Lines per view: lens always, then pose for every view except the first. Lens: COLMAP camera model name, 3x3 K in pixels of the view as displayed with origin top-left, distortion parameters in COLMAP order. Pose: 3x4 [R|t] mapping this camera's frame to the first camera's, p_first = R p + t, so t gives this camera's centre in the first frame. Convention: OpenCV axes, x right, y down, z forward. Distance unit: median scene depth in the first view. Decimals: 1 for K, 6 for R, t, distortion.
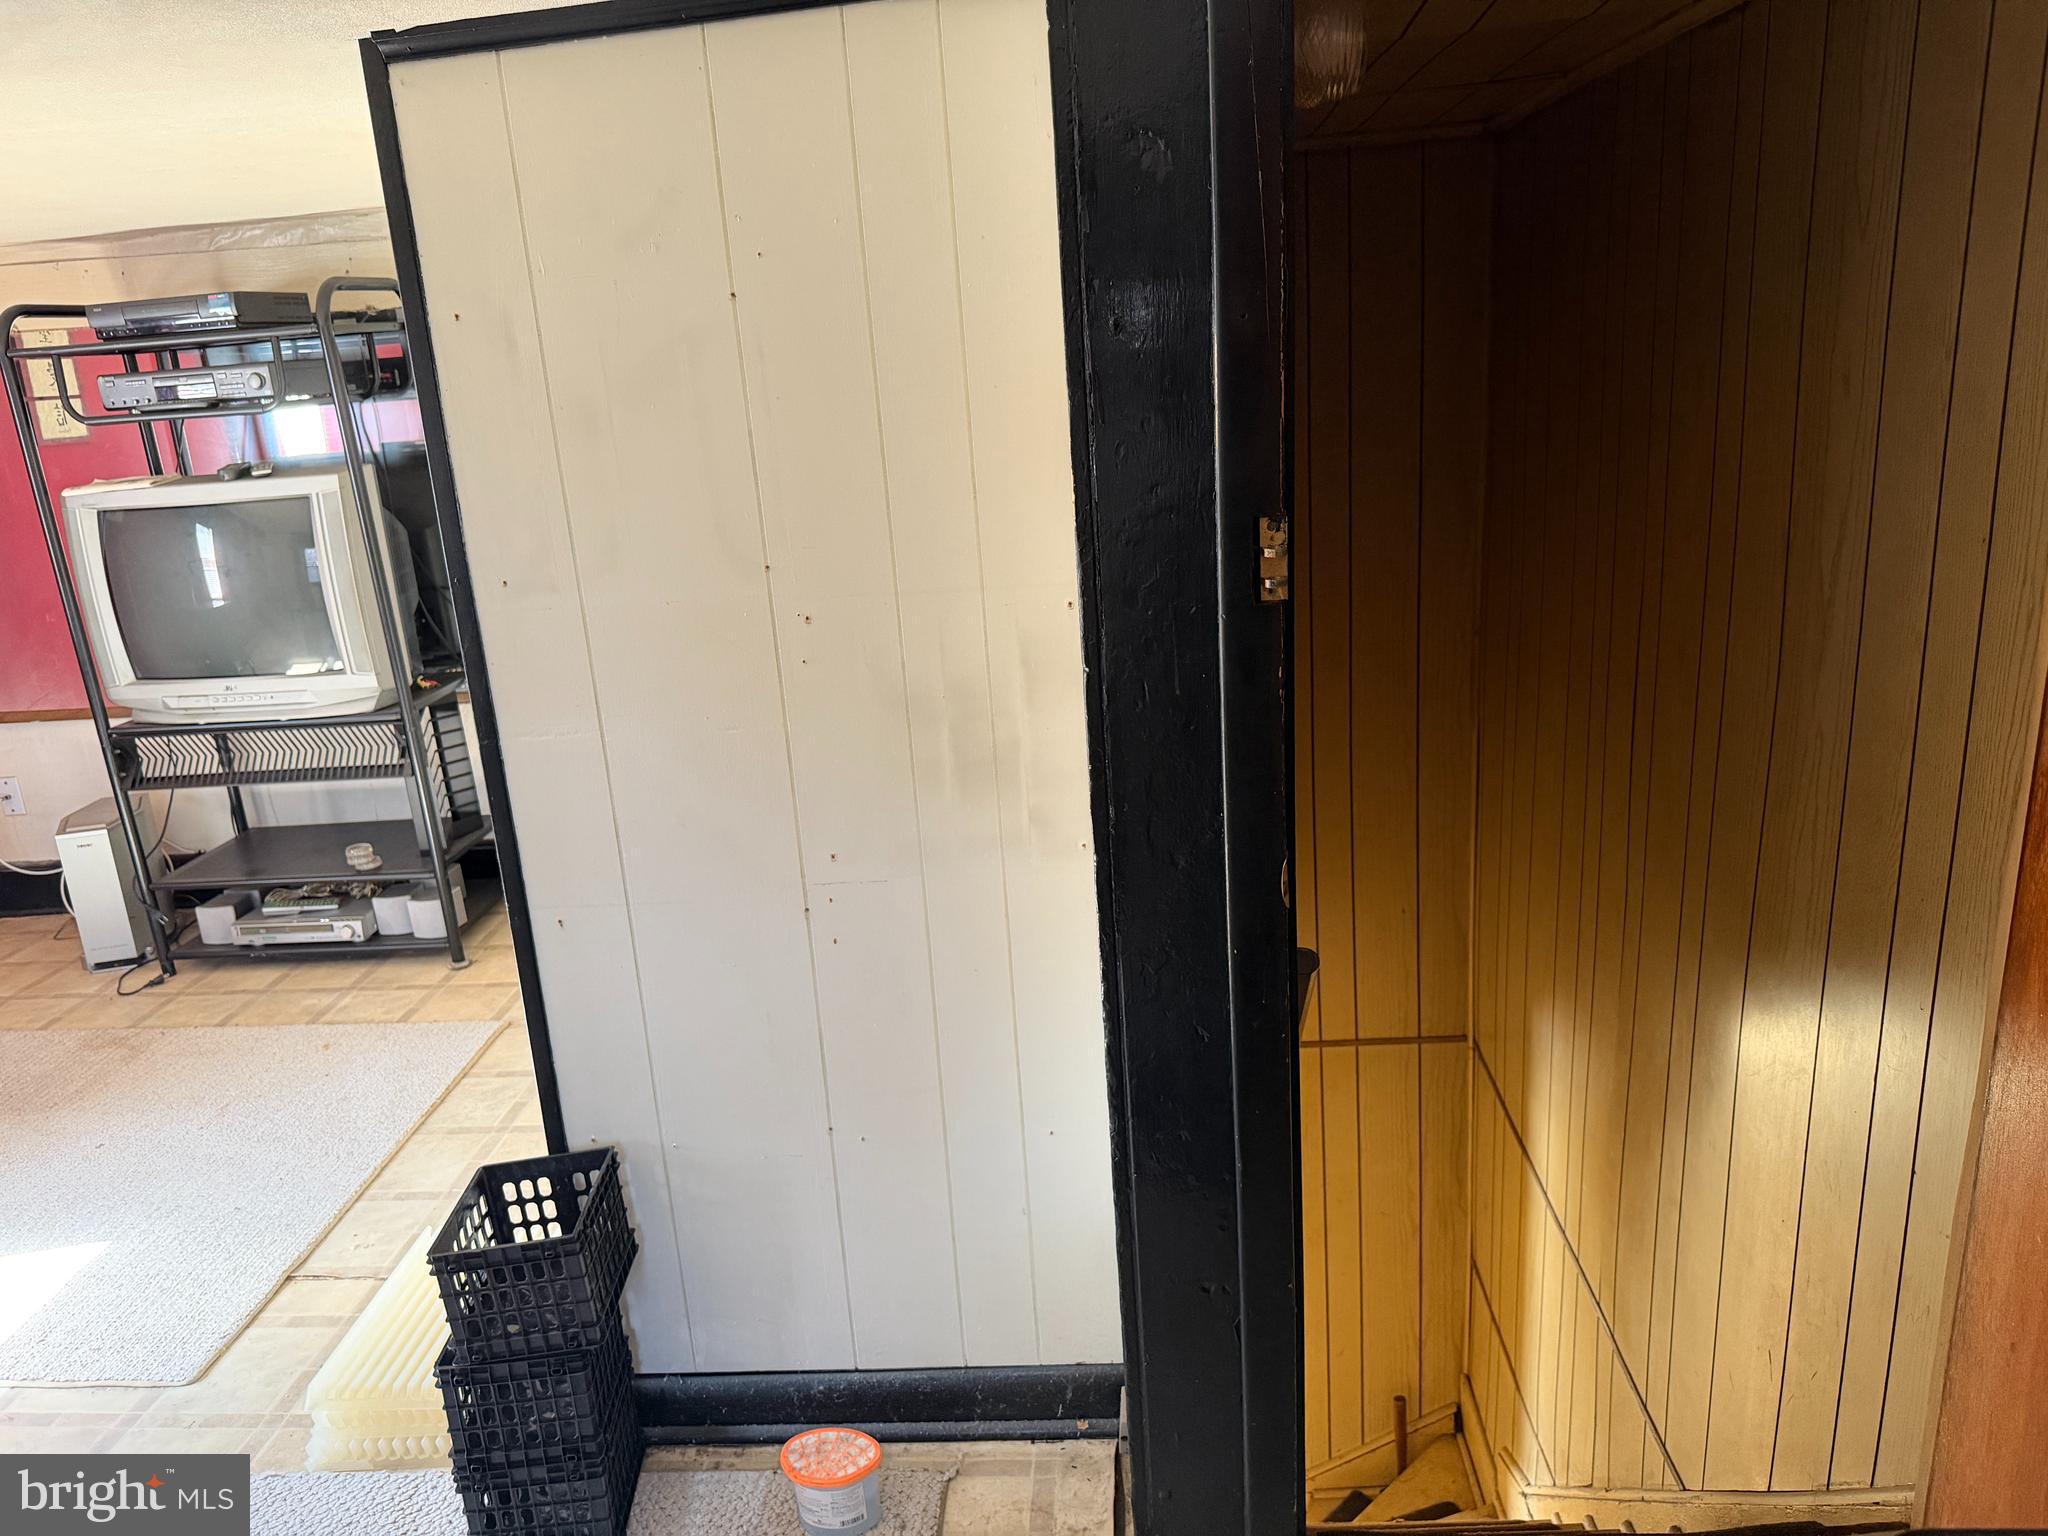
lens RADIAL K [[1393.7, 0, 1010.2], [0, 1393.7, 766.6], [0, 0, 1]] dist [0.023346, -0.047676]
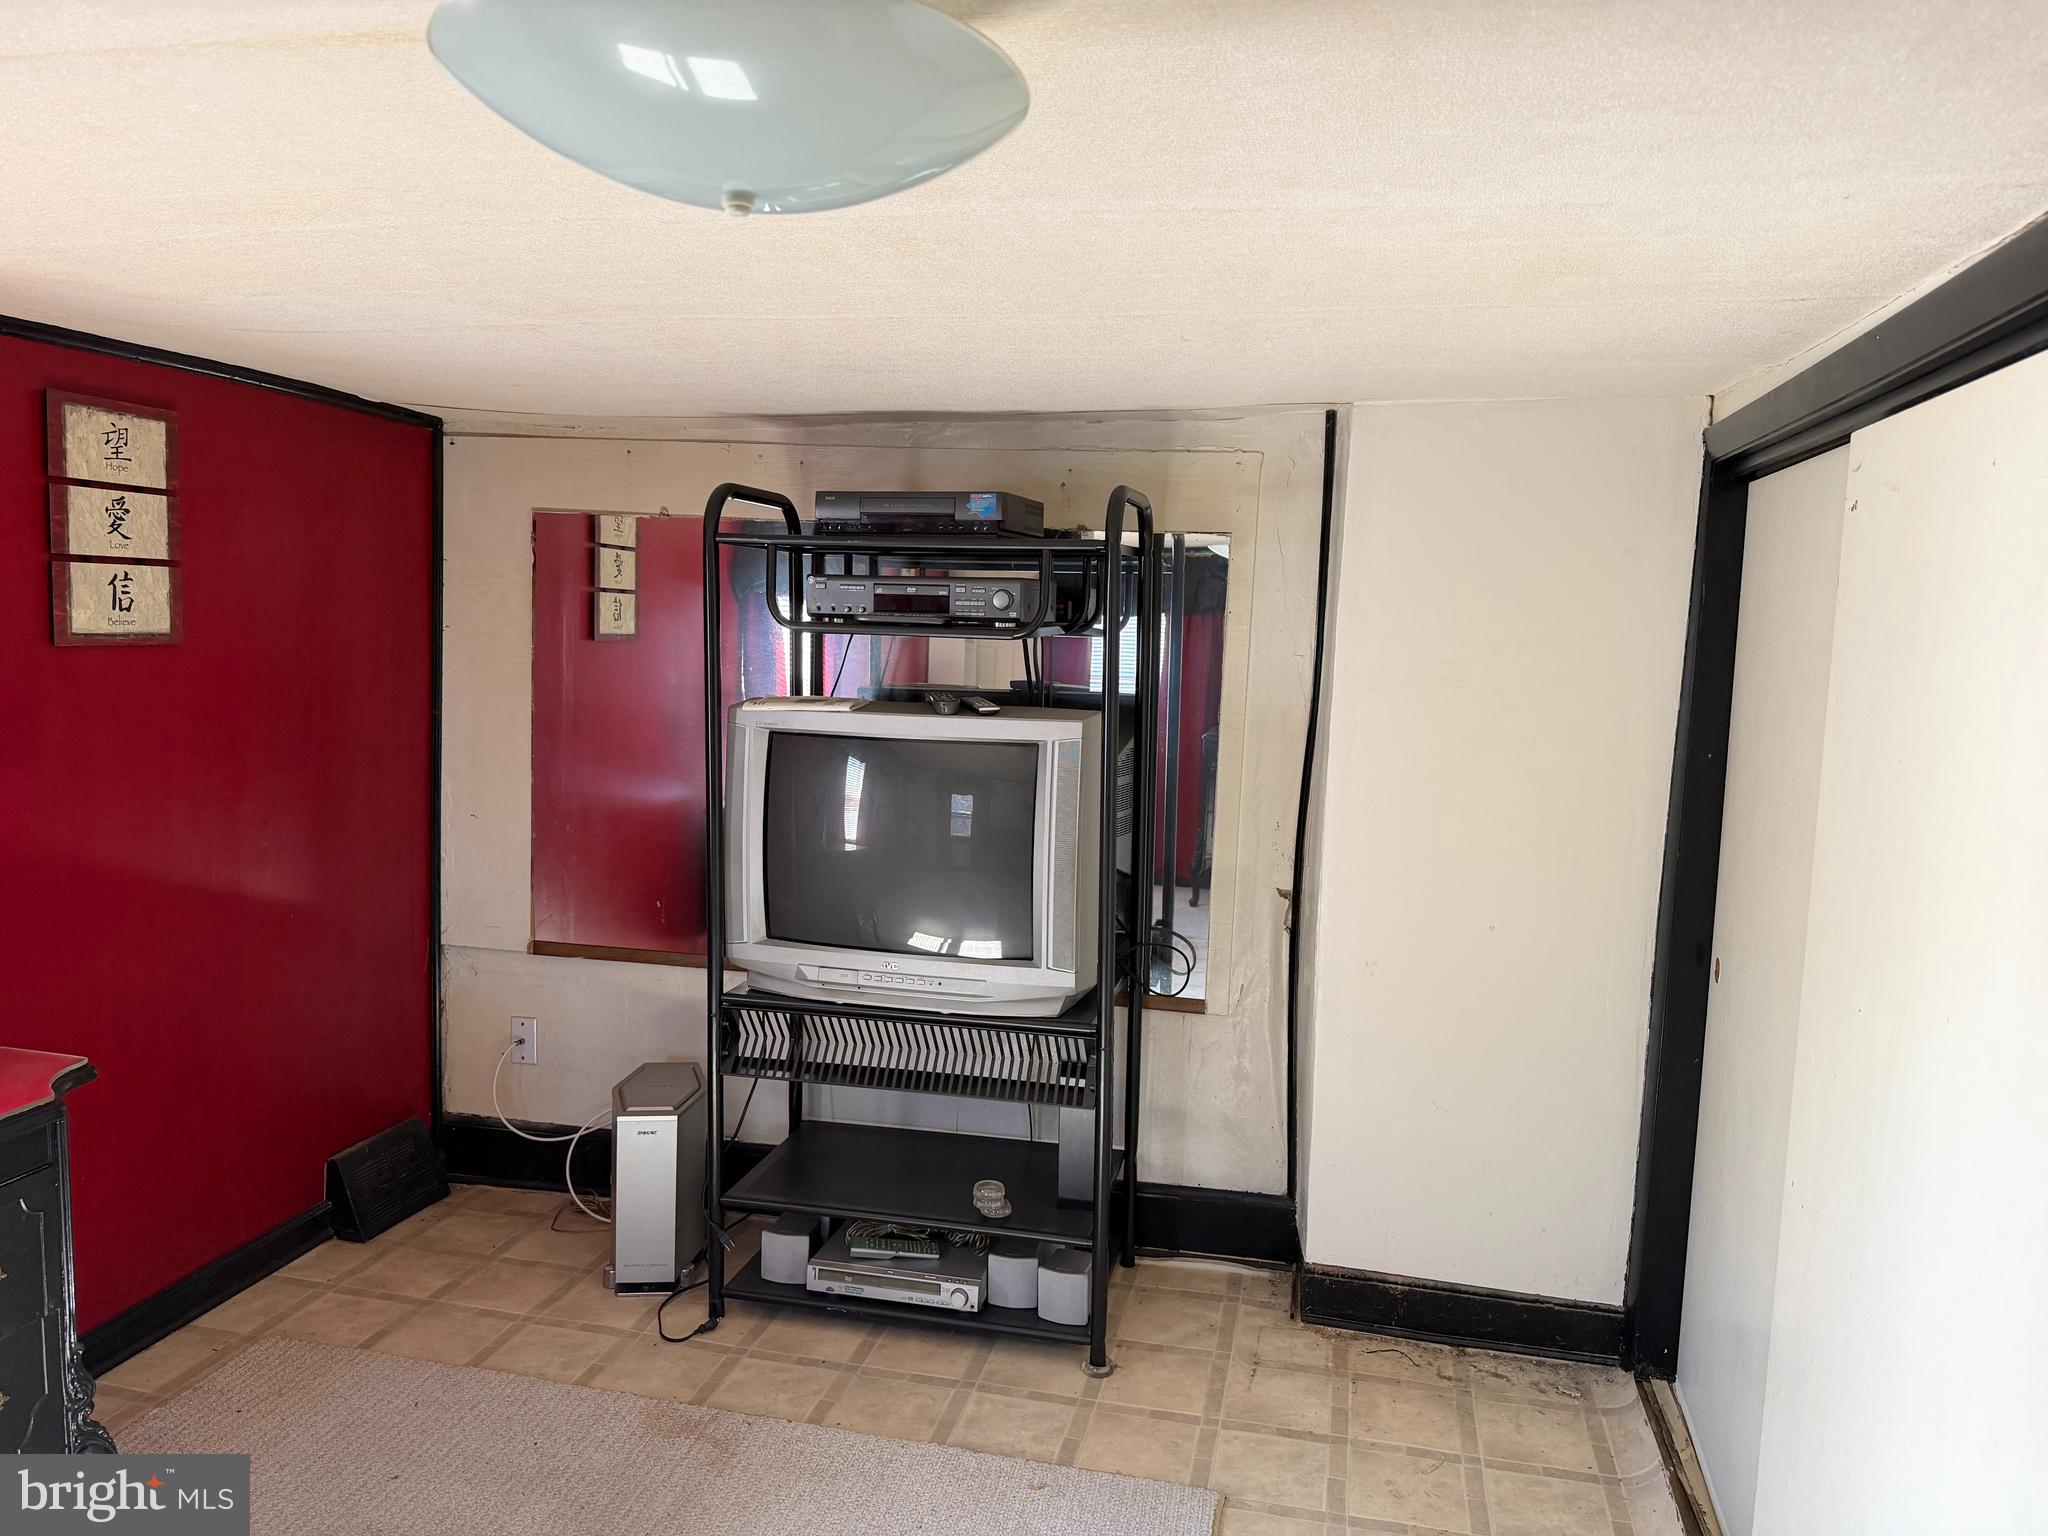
lens RADIAL K [[1442.3, 0, 1024.0], [0, 1442.3, 768.0], [0, 0, 1]] dist [0.068329, -0.099785]
pose [[0.981608, 0.102794, -0.160868, -0.341960], [-0.129571, 0.977582, -0.165967, -0.037606], [0.140201, 0.183759, 0.972922, 0.181861]]
